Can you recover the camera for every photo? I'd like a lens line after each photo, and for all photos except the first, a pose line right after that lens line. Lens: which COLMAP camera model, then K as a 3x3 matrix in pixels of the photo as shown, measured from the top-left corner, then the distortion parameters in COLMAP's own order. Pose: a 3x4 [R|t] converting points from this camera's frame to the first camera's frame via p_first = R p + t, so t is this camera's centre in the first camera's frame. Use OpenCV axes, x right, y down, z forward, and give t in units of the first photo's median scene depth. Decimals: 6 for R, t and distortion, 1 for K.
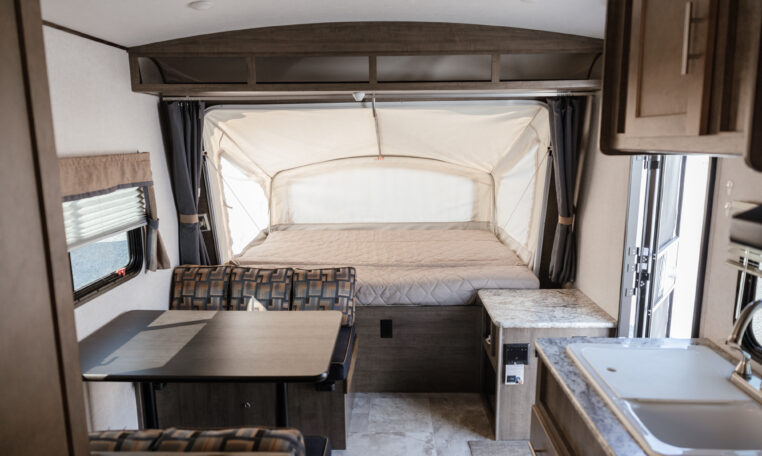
lens RADIAL K [[514.8, 0, 384.2], [0, 514.8, 227.4], [0, 0, 1]] dist [0.006230, -0.002146]
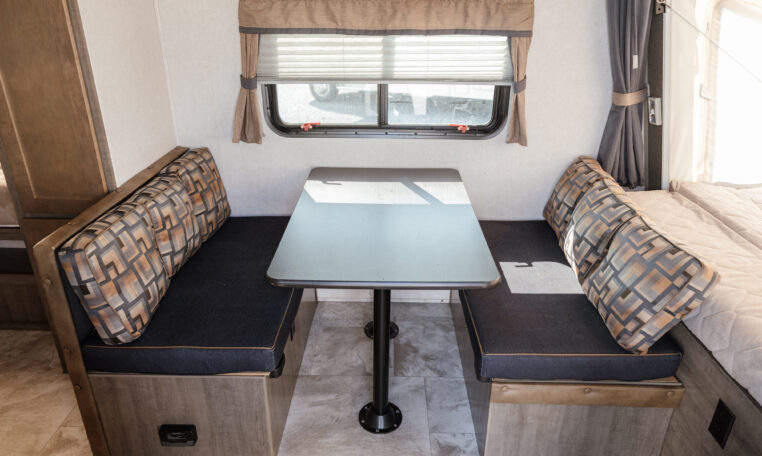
lens RADIAL K [[514.8, 0, 384.2], [0, 514.8, 227.4], [0, 0, 1]] dist [0.006230, -0.002146]
pose [[0.004416, 0.416940, -0.908923, 0.257766], [-0.183515, 0.893833, 0.409127, -0.066604], [0.983007, 0.164994, 0.080462, 0.485123]]
